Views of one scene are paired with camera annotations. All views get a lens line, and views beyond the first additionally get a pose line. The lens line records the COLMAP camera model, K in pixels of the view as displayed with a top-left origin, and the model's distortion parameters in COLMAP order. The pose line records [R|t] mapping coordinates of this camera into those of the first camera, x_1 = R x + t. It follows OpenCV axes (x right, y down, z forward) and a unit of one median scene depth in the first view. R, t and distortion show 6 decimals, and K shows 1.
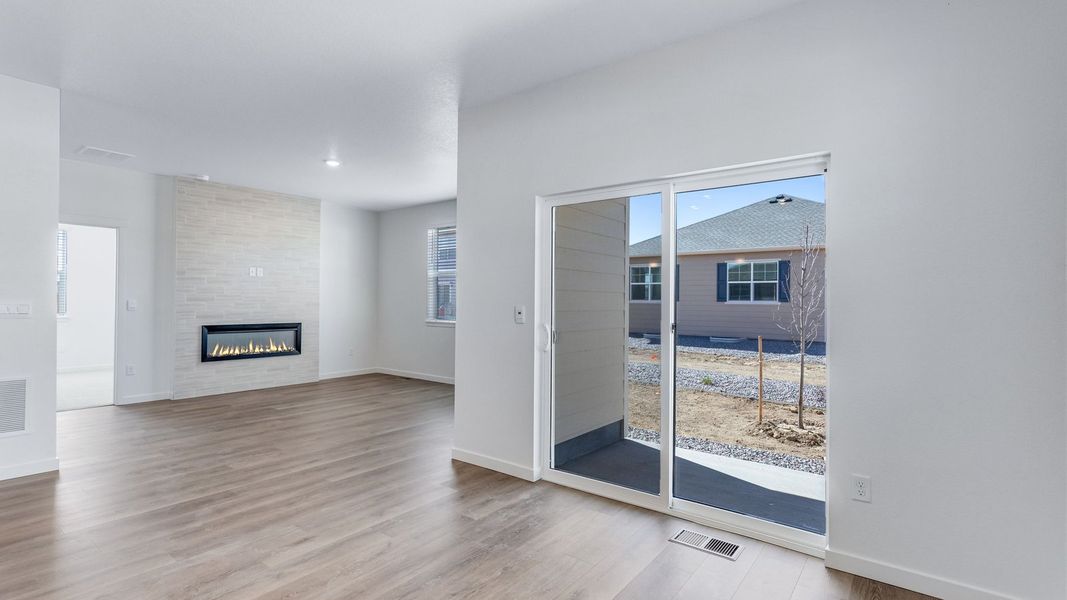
lens RADIAL K [[519.1, 0, 533.5], [0, 519.1, 300.0], [0, 0, 1]] dist [0.001159, -0.000118]
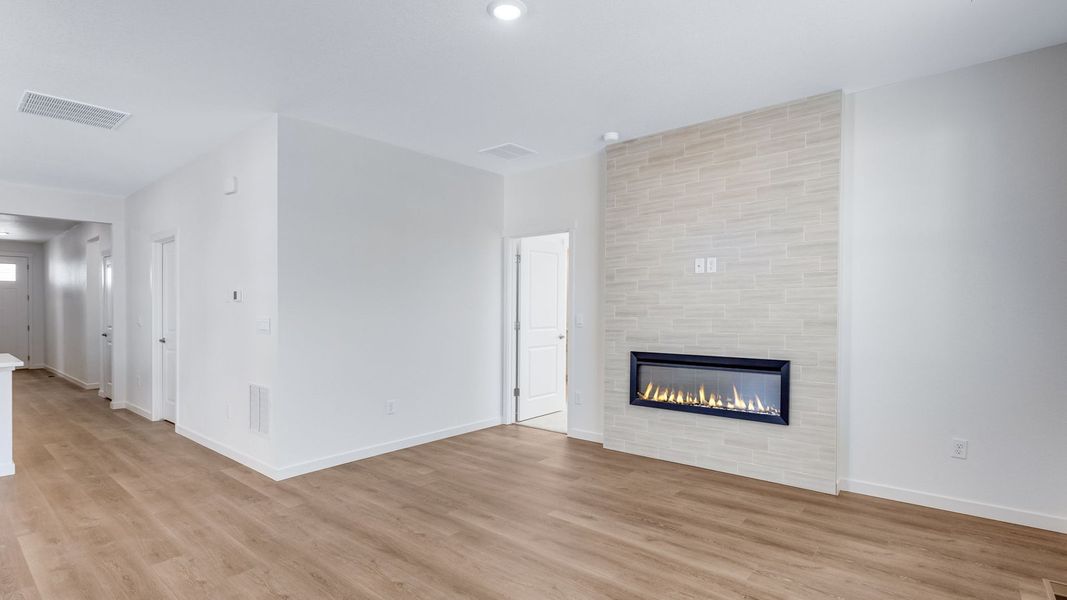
lens RADIAL K [[517.5, 0, 534.7], [0, 517.5, 310.7], [0, 0, 1]] dist [-0.001304, -0.000255]
pose [[-0.027015, -0.016378, -0.999501, 0.043794], [-0.001531, 0.999865, -0.016343, 0.006139], [0.999634, 0.001088, -0.027036, 0.862533]]
